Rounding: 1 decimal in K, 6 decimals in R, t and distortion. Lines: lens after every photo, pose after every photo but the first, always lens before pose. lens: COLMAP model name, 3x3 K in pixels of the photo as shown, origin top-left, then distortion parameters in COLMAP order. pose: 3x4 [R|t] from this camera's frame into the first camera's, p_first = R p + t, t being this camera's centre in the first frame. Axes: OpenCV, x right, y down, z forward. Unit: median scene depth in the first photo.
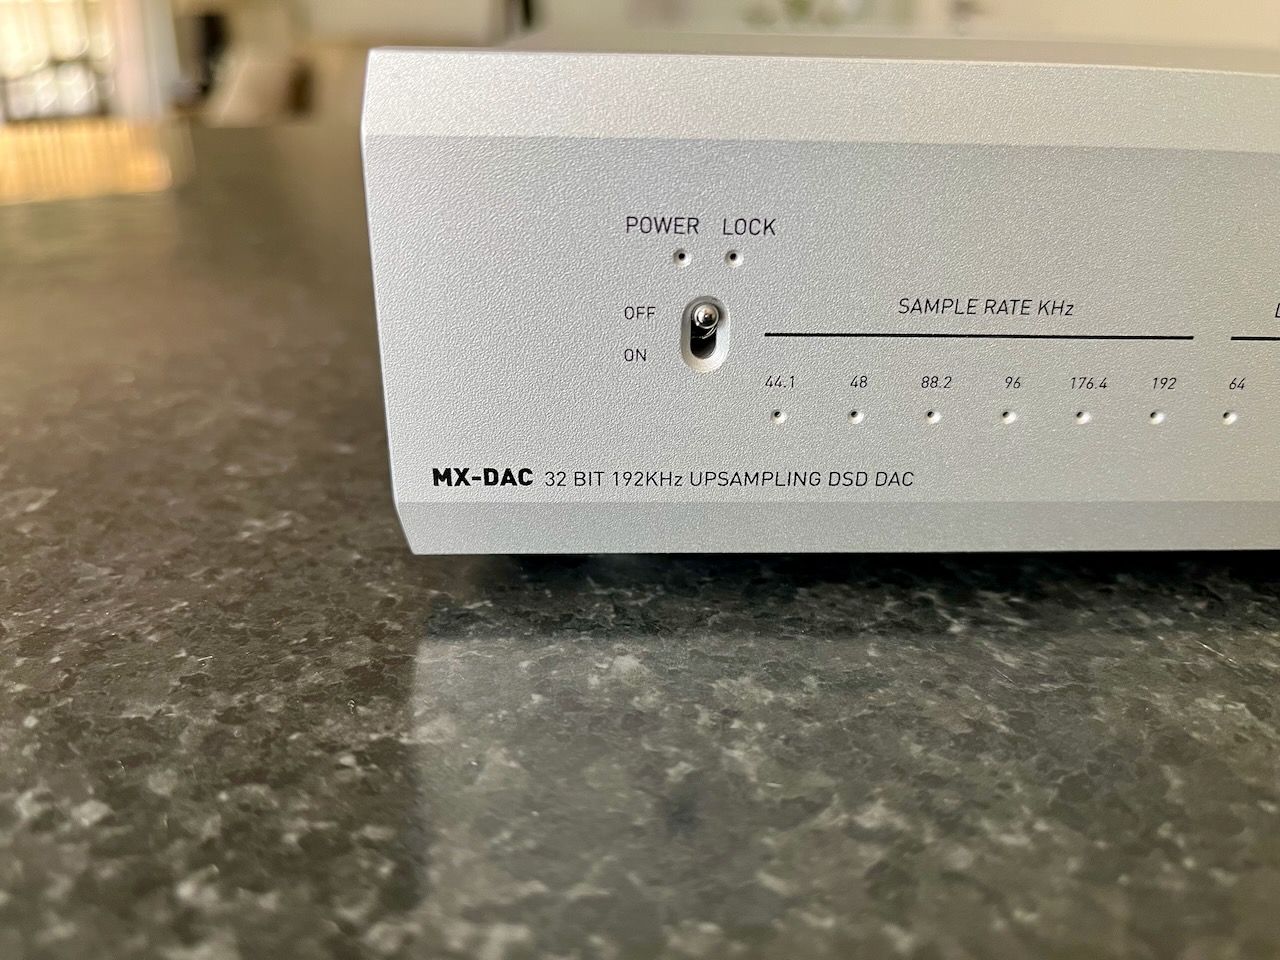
lens RADIAL K [[1027.8, 0, 647.6], [0, 1027.8, 479.8], [0, 0, 1]] dist [-0.002083, -0.039836]
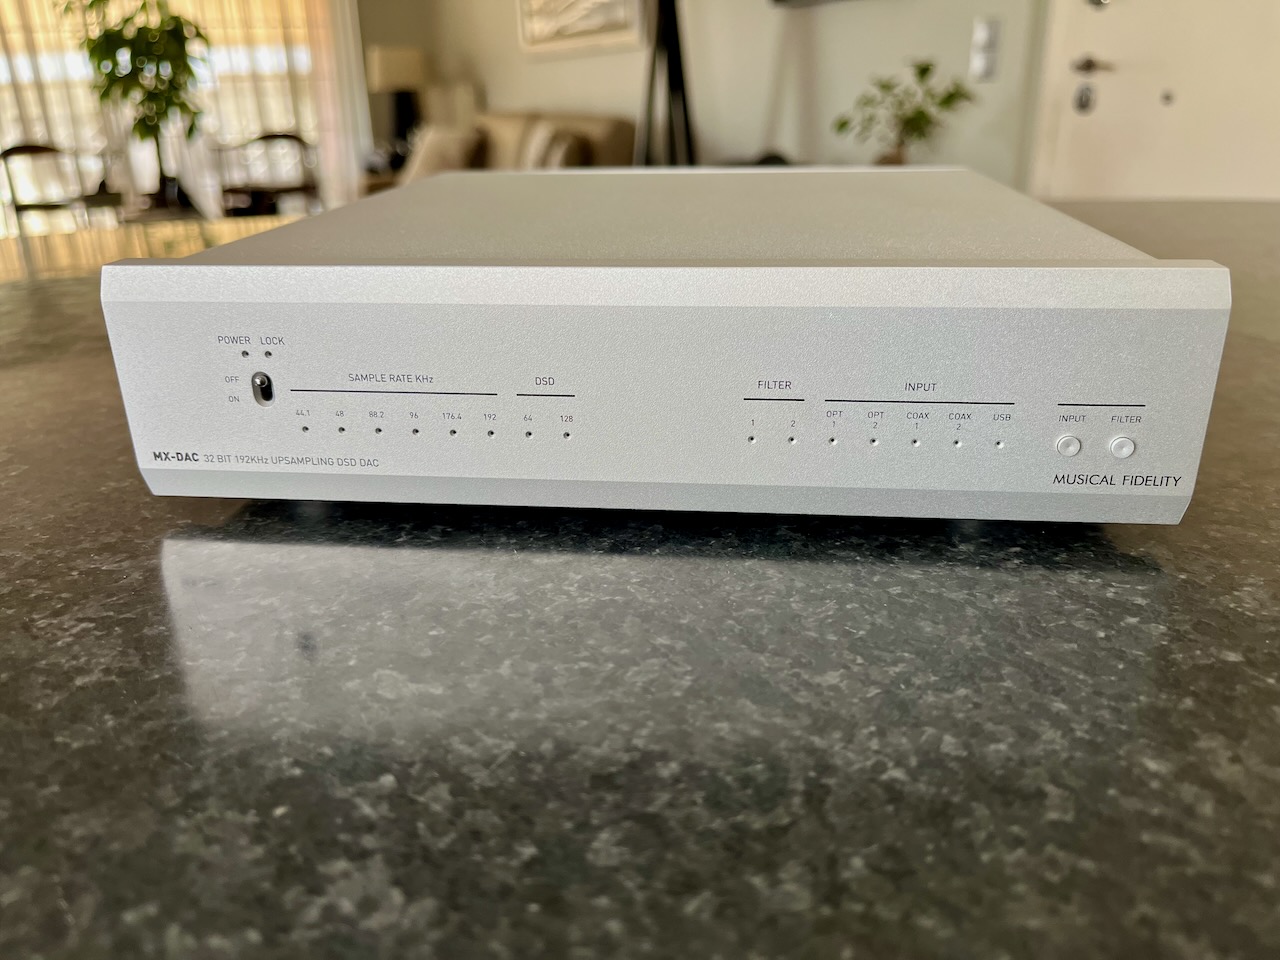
lens RADIAL K [[996.4, 0, 653.4], [0, 996.4, 482.7], [0, 0, 1]] dist [0.043690, -0.080059]
pose [[0.986936, 0.025300, -0.159116, 1.203777], [-0.031733, 0.998773, -0.038018, 0.103704], [0.157959, 0.042570, 0.986528, -0.914311]]
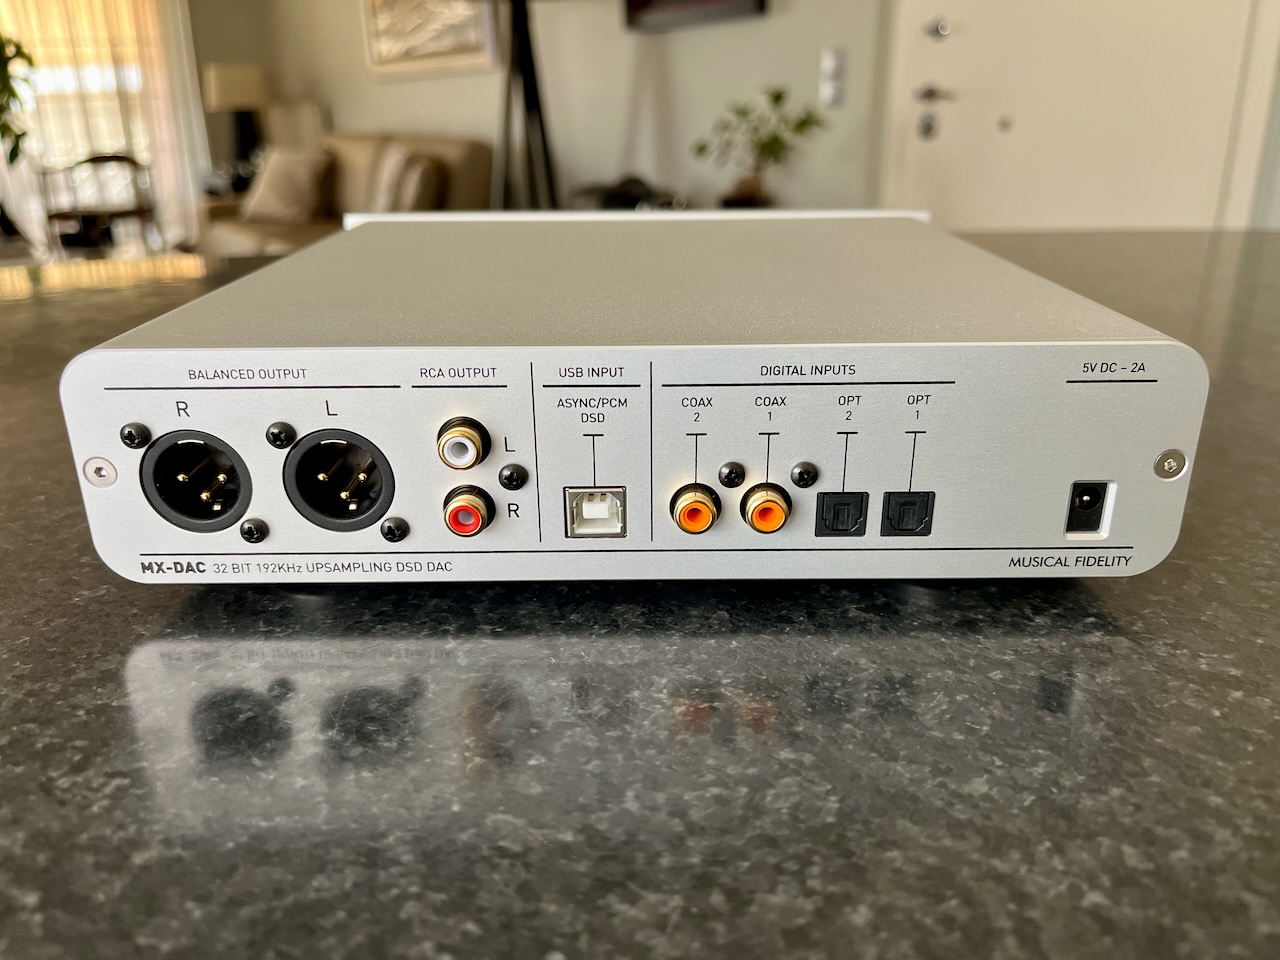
lens RADIAL K [[996.4, 0, 645.9], [0, 996.4, 479.6], [0, 0, 1]] dist [0.043690, -0.080059]
pose [[0.999452, -0.018526, -0.027442, 0.774647], [0.016861, 0.998074, -0.059700, -0.038572], [0.028495, 0.059204, 0.997839, -0.835223]]
